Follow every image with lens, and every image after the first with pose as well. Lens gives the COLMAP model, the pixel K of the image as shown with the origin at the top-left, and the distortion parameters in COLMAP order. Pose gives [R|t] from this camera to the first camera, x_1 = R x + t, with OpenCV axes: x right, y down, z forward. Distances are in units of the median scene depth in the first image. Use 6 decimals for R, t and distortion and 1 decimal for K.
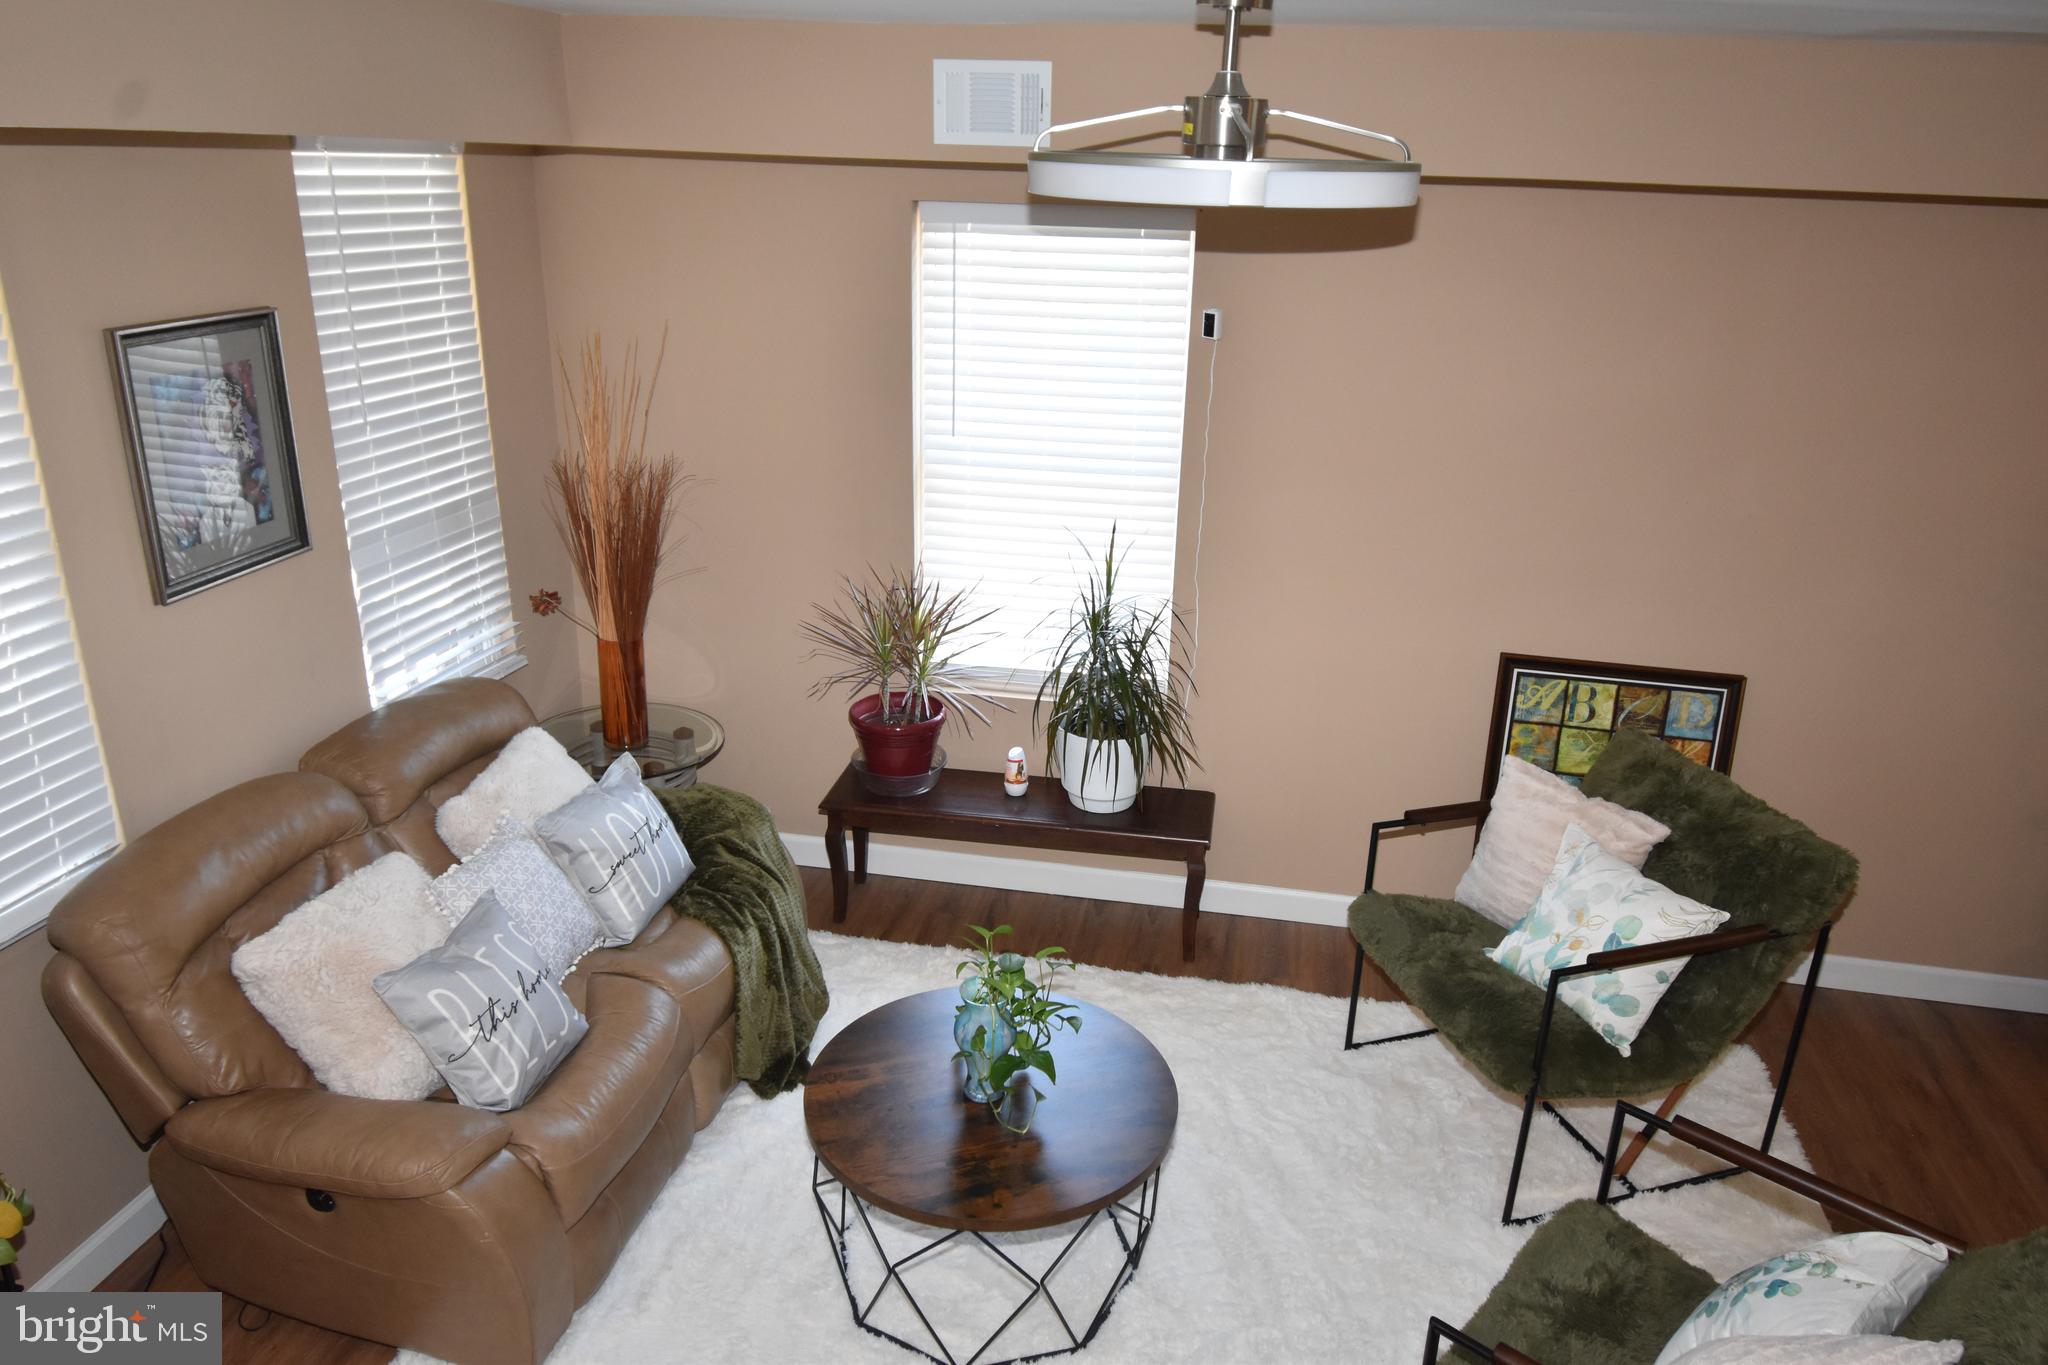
lens RADIAL K [[1410.8, 0, 1029.3], [0, 1410.8, 685.1], [0, 0, 1]] dist [0.012024, -0.029042]
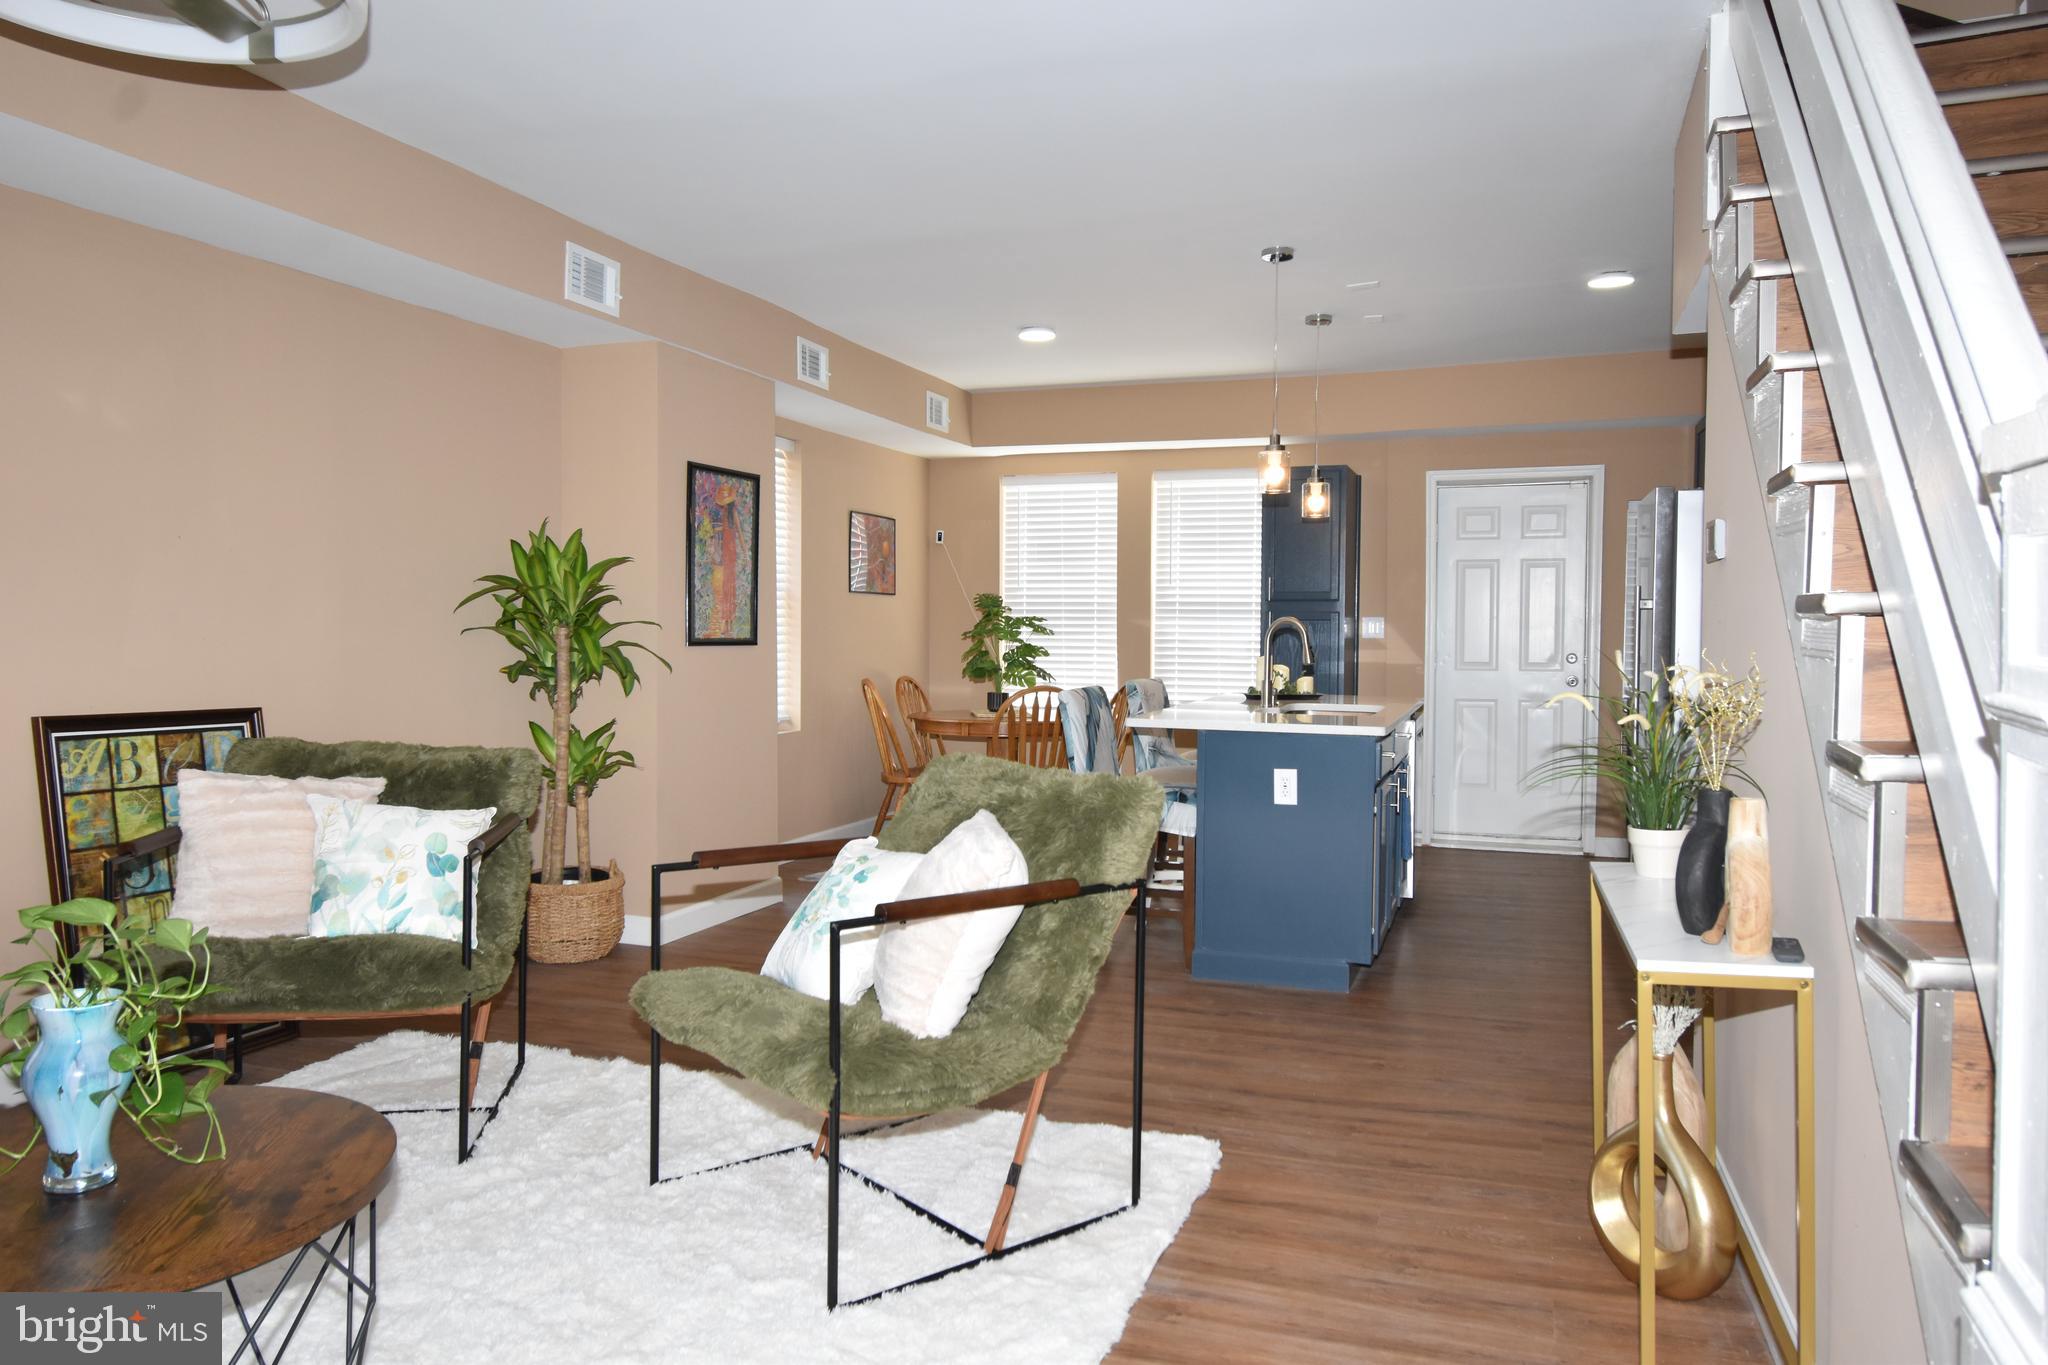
lens RADIAL K [[1410.8, 0, 1029.3], [0, 1410.8, 685.1], [0, 0, 1]] dist [0.012024, -0.029042]
pose [[0.137278, -0.062186, 0.988579, -0.423629], [0.342536, 0.939434, 0.011529, 0.155557], [-0.929421, 0.337041, 0.150265, 0.307693]]
